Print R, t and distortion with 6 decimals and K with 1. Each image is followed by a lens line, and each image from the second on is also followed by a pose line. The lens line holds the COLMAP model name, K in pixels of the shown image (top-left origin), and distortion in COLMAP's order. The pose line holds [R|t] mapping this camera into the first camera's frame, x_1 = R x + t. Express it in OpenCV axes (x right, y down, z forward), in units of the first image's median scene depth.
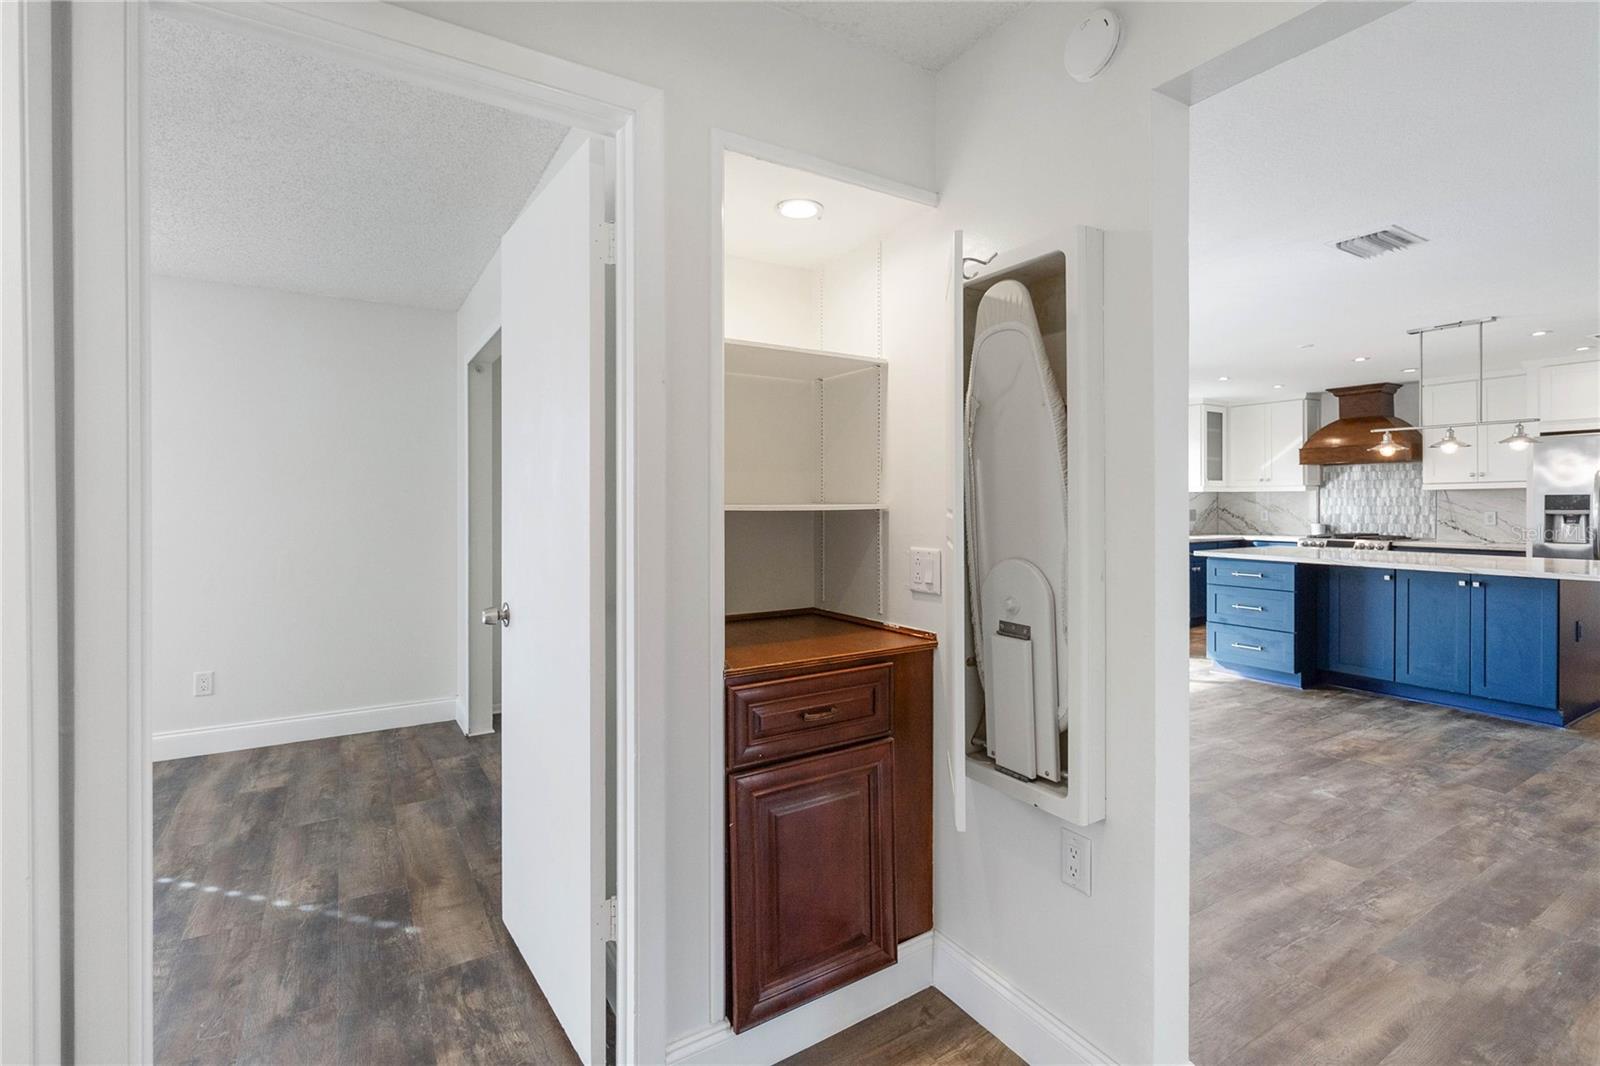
lens RADIAL K [[743.1, 0, 812.8], [0, 743.1, 507.5], [0, 0, 1]] dist [0.000806, 0.000909]
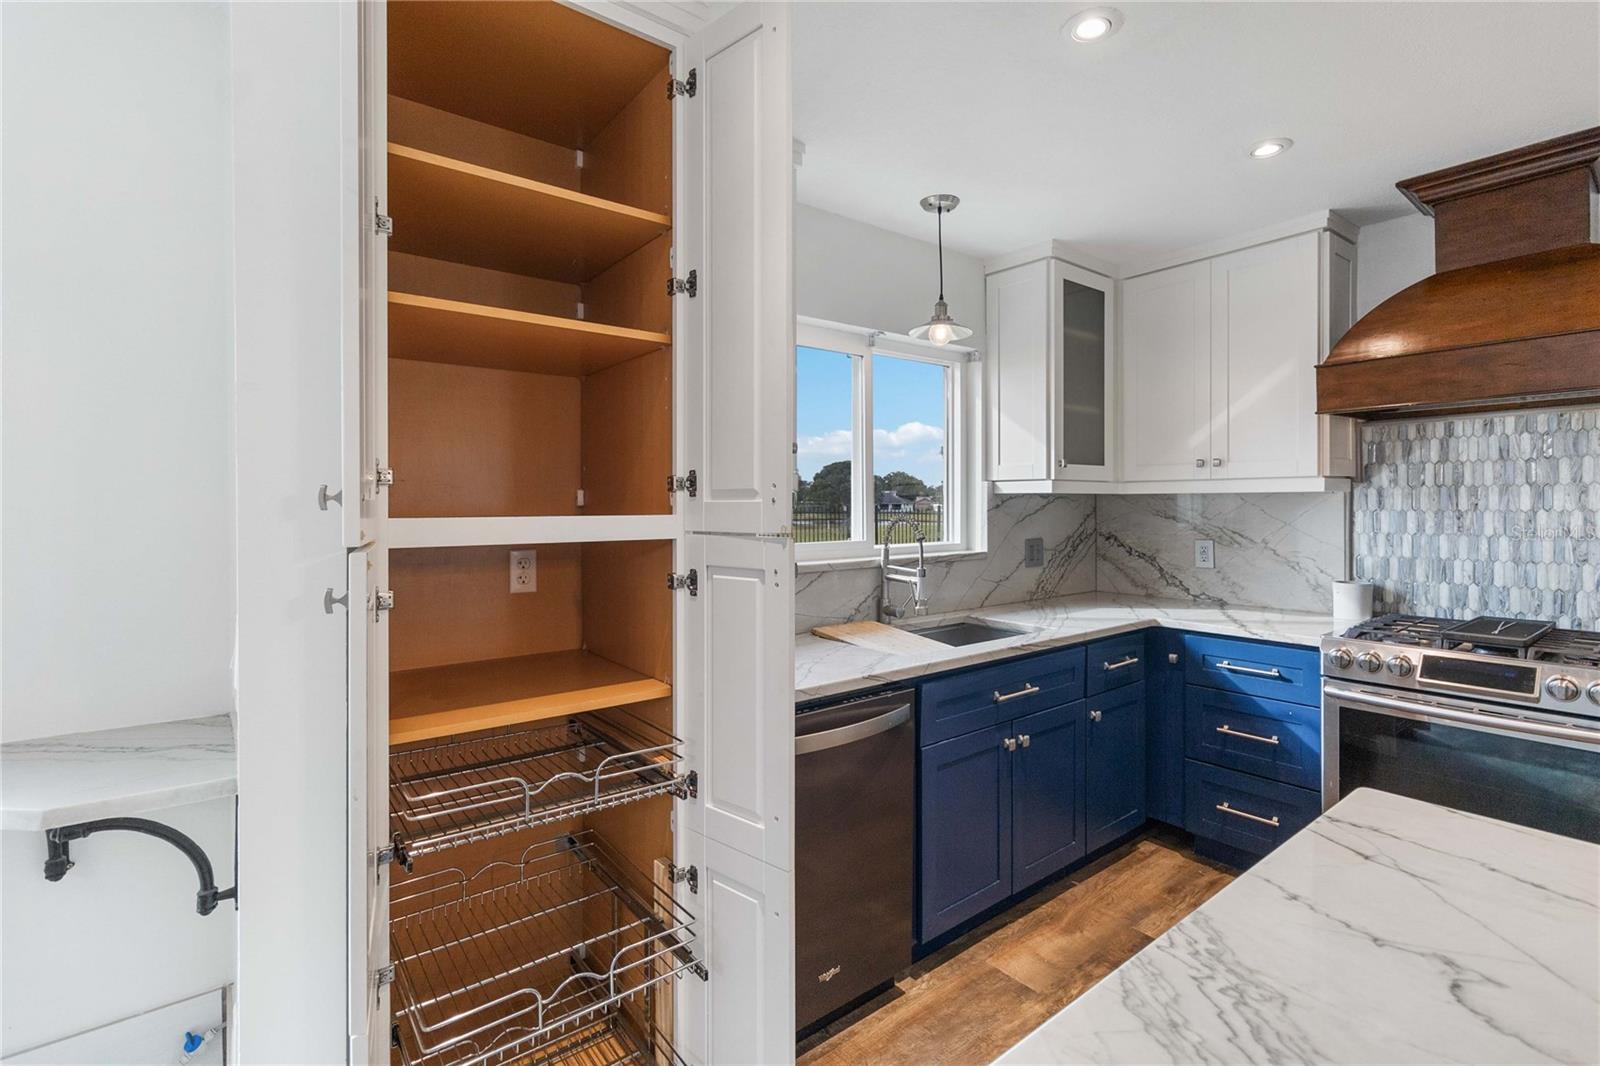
lens RADIAL K [[734.9, 0, 813.2], [0, 734.9, 509.7], [0, 0, 1]] dist [0.001365, 0.000697]
pose [[0.994411, -0.000640, 0.105572, 0.441544], [0.000671, 1.000000, -0.000259, -0.015913], [-0.105572, 0.000328, 0.994412, 0.778769]]
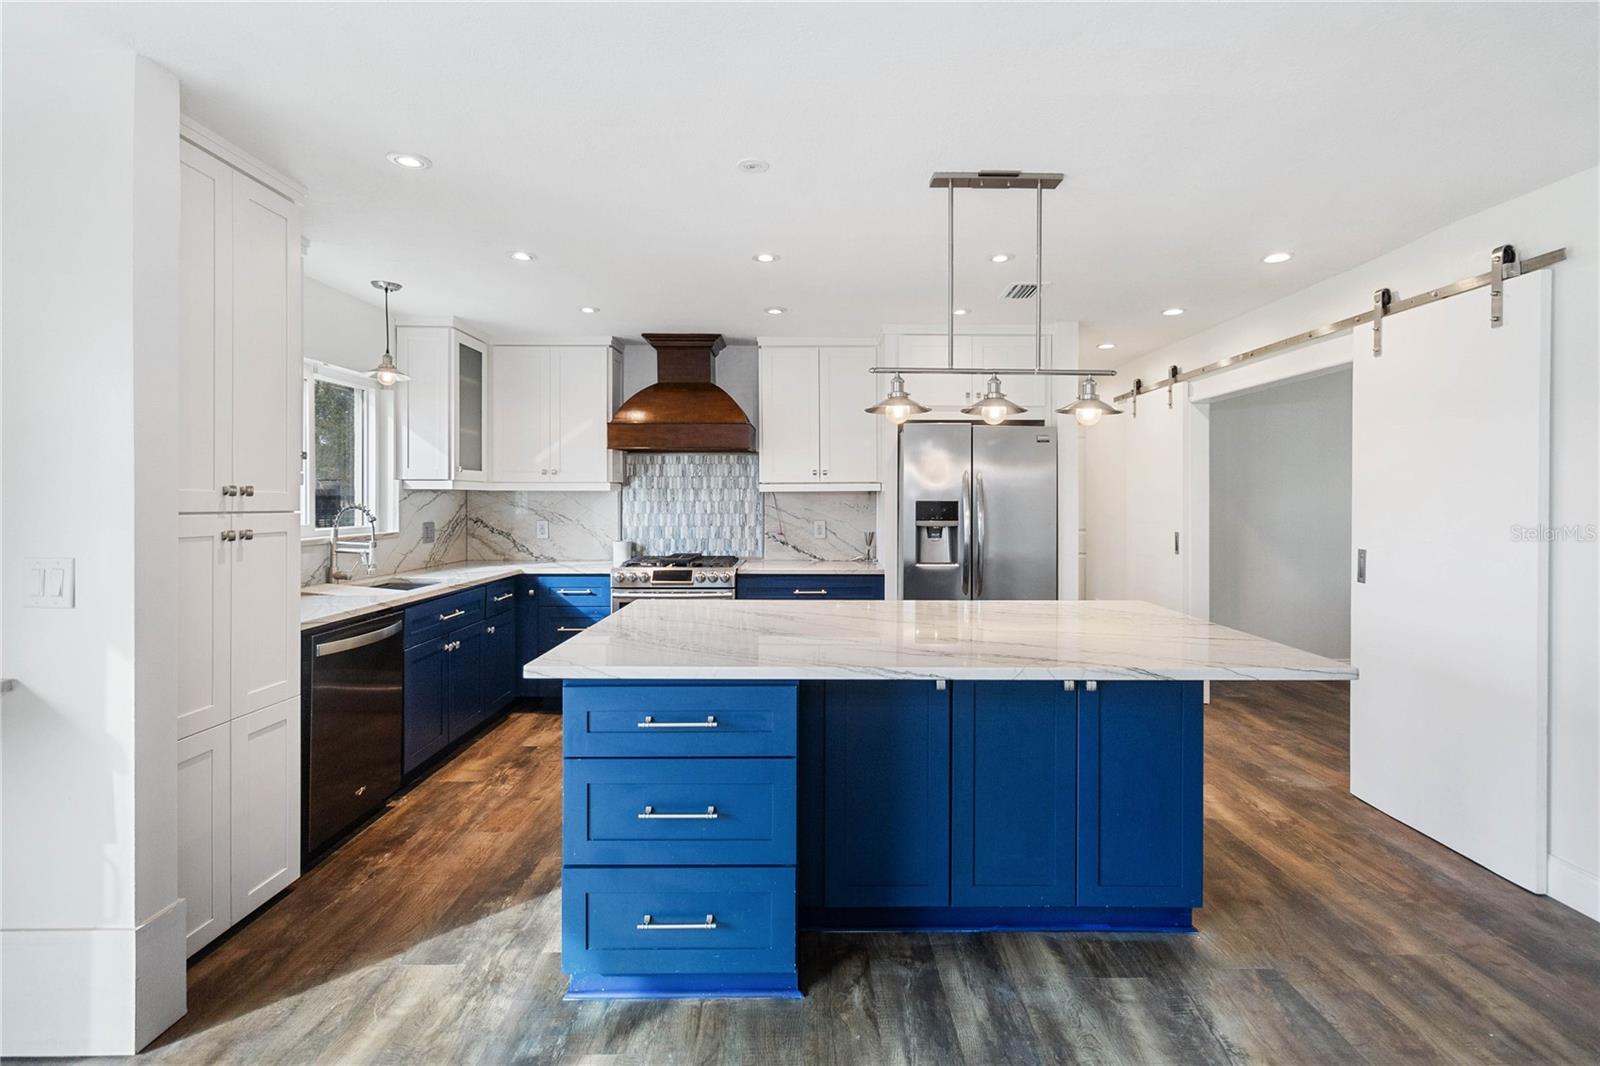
lens RADIAL K [[745.8, 0, 814.9], [0, 745.8, 500.8], [0, 0, 1]] dist [0.002698, 0.000212]
pose [[0.527961, 0.002279, 0.849266, 0.244348], [0.002804, 0.999986, -0.004426, -0.012070], [-0.849264, 0.004718, 0.527947, 0.589493]]
